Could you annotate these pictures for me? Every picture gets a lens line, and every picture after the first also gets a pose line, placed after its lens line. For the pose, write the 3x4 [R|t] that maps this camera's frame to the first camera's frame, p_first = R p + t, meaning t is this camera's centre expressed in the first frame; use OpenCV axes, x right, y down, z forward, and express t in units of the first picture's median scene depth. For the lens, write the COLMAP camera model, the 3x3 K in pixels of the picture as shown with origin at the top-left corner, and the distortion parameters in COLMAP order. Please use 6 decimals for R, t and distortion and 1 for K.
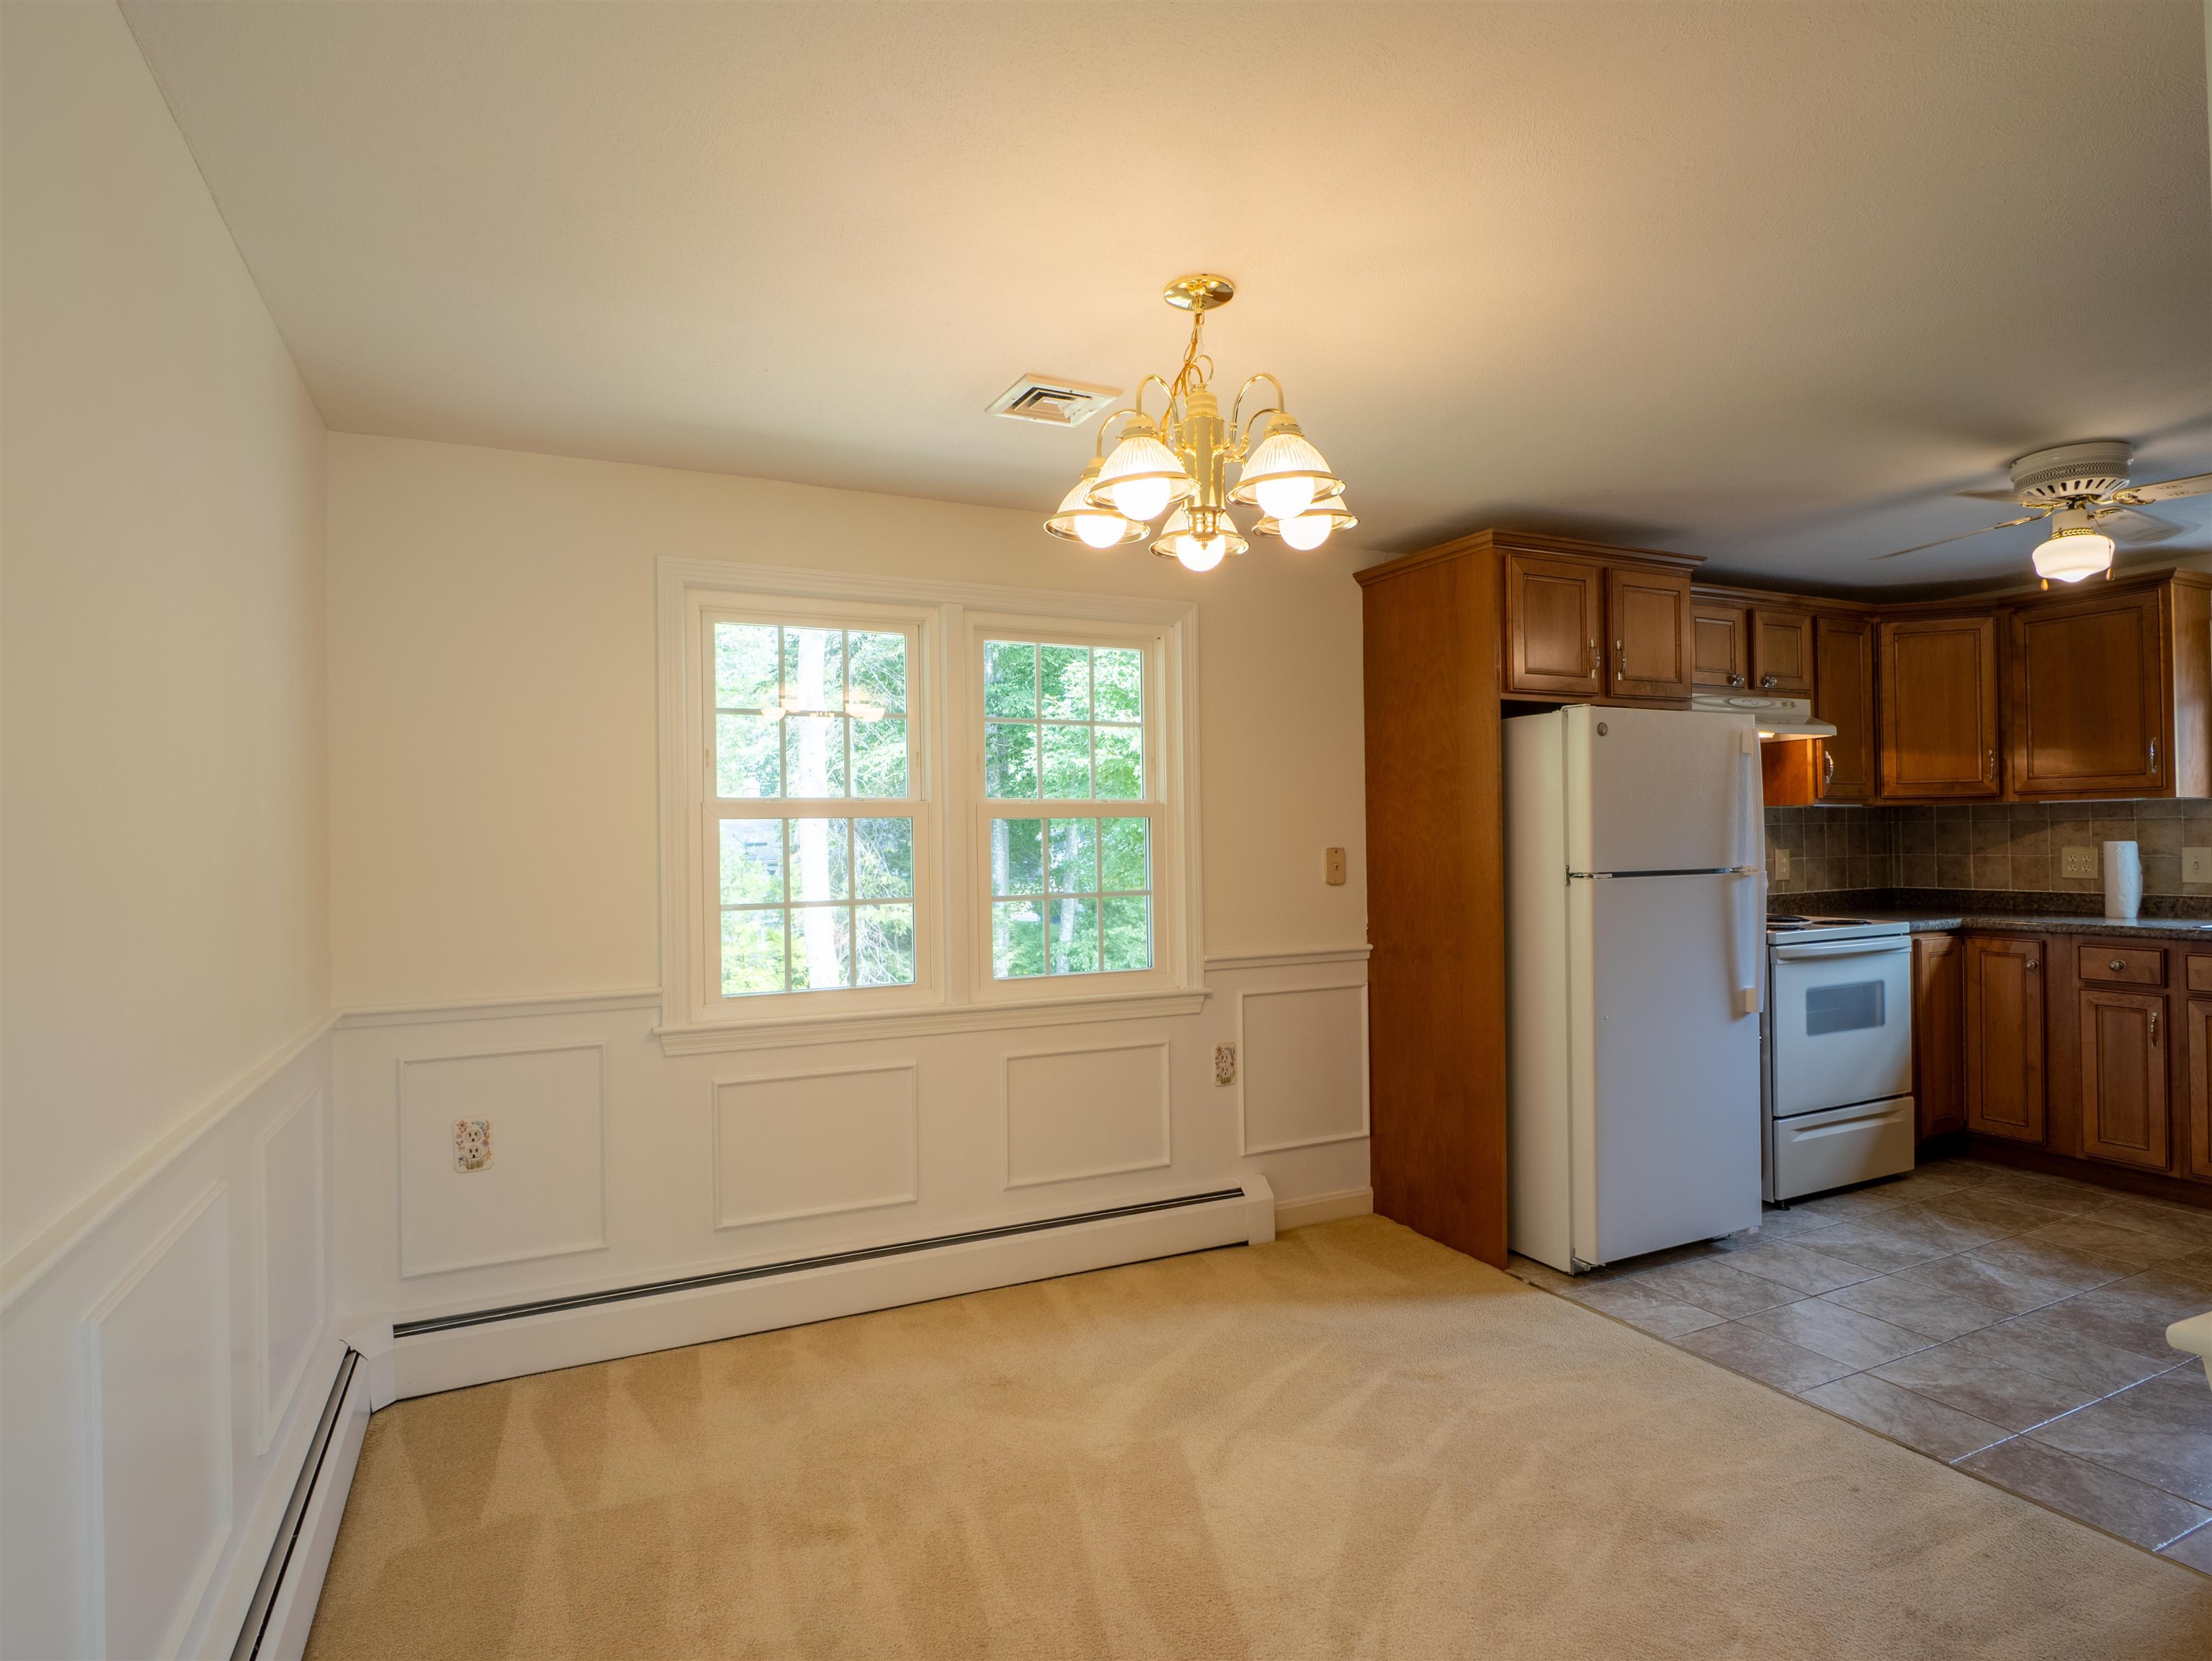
lens RADIAL K [[1195.6, 0, 1107.1], [0, 1195.6, 825.5], [0, 0, 1]] dist [-0.022336, 0.008197]
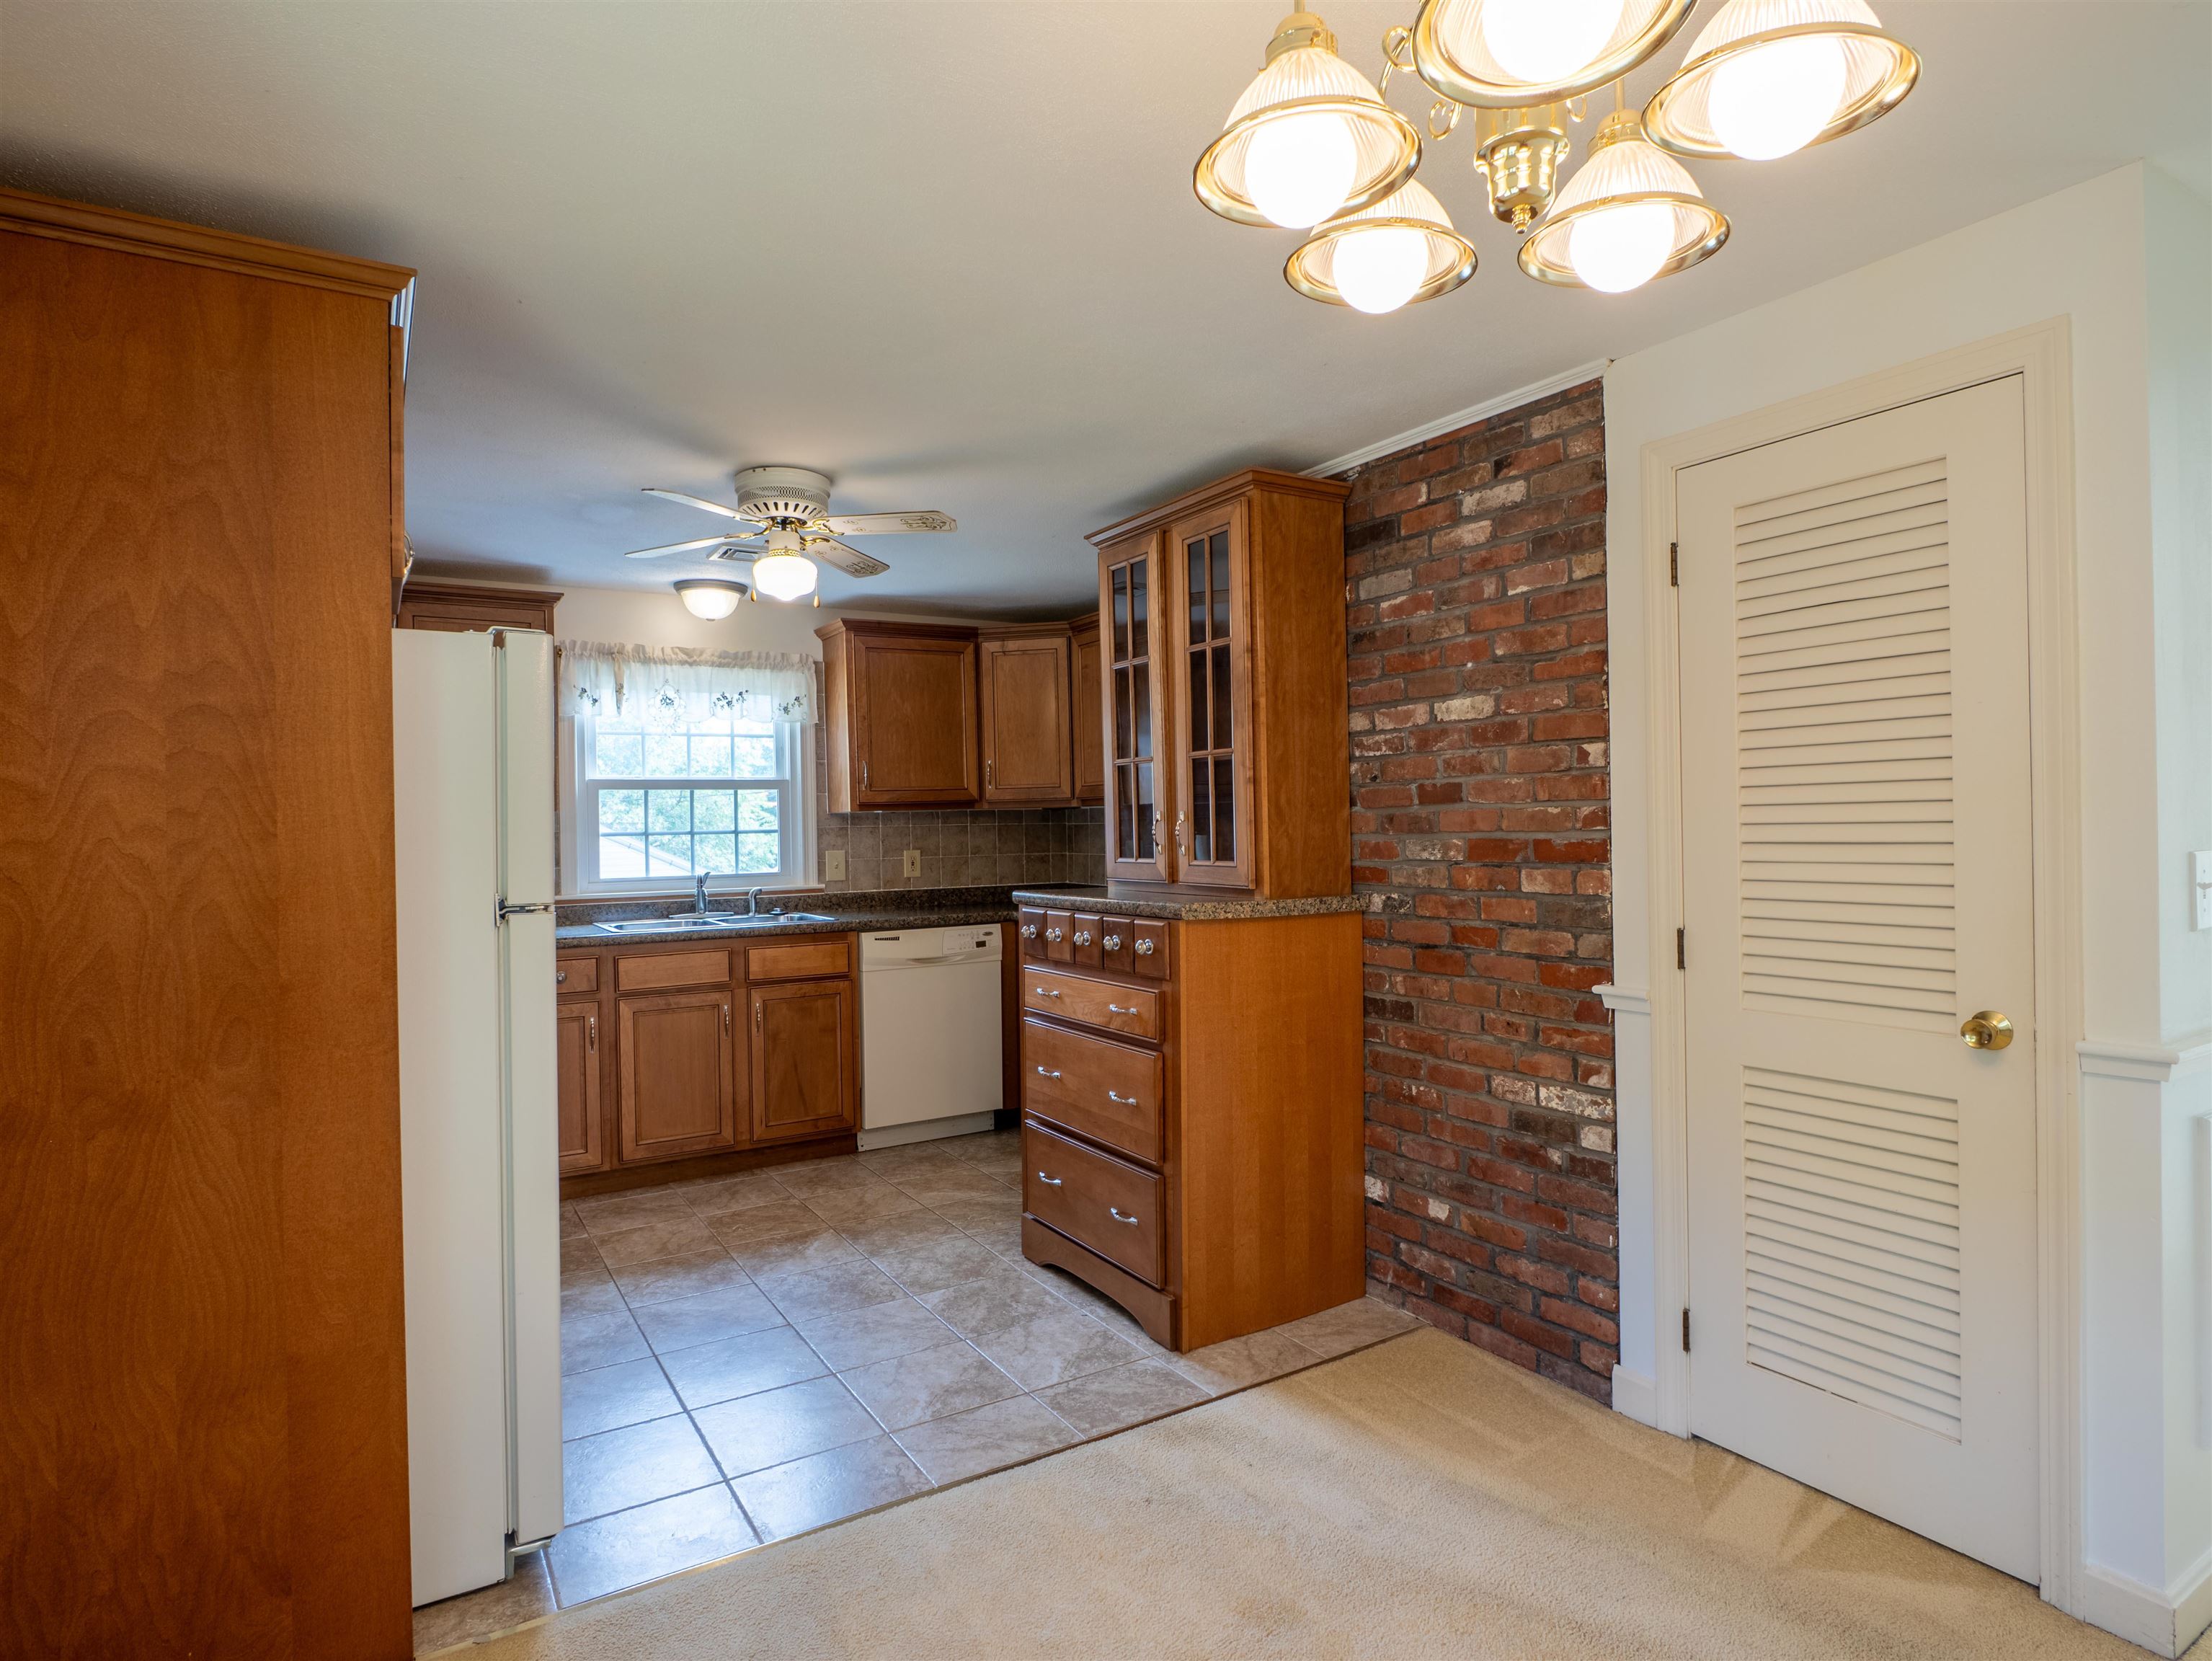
lens RADIAL K [[1195.6, 0, 1107.1], [0, 1195.6, 825.5], [0, 0, 1]] dist [-0.022336, 0.008197]
pose [[-0.103358, 0.016879, 0.994501, -0.187308], [0.009794, 0.999825, -0.015952, 0.009584], [-0.994596, 0.008092, -0.103505, 0.601922]]
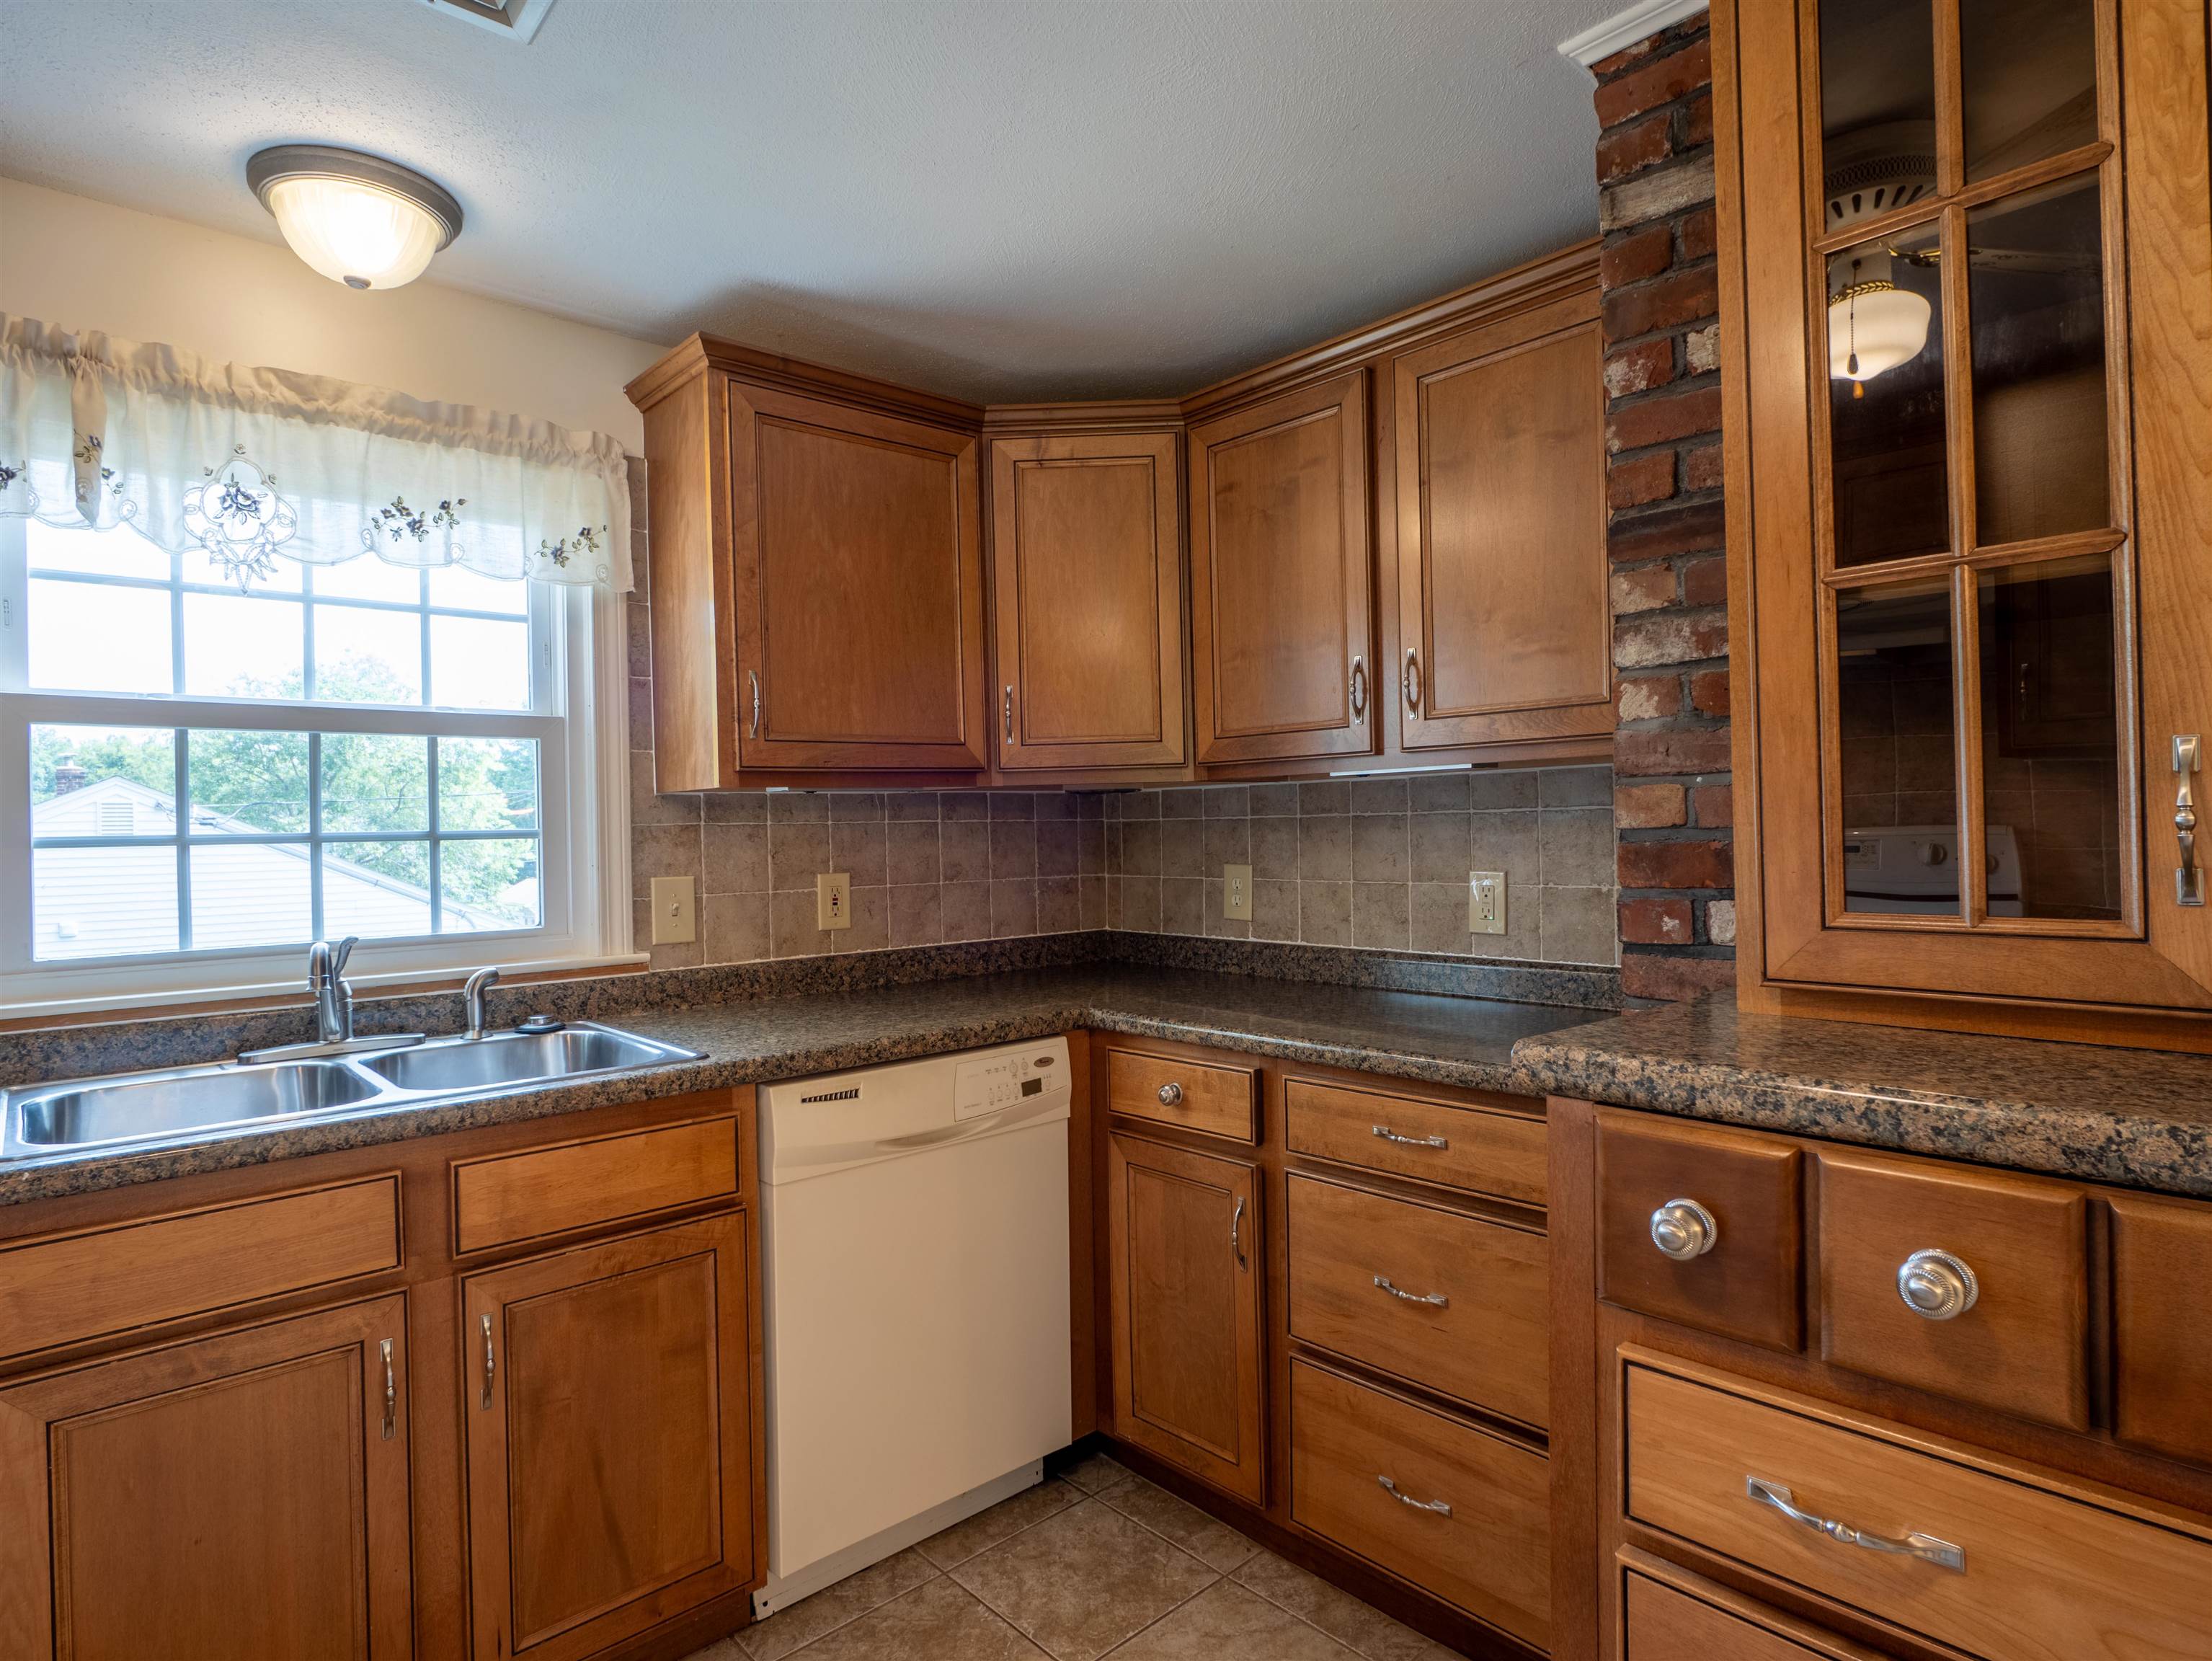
lens RADIAL K [[1195.6, 0, 1107.1], [0, 1195.6, 825.5], [0, 0, 1]] dist [-0.022336, 0.008197]
pose [[-0.290033, 0.024017, 0.956715, 0.465298], [0.015219, 0.999674, -0.020482, 0.003766], [-0.956896, 0.008620, -0.290304, 0.719017]]
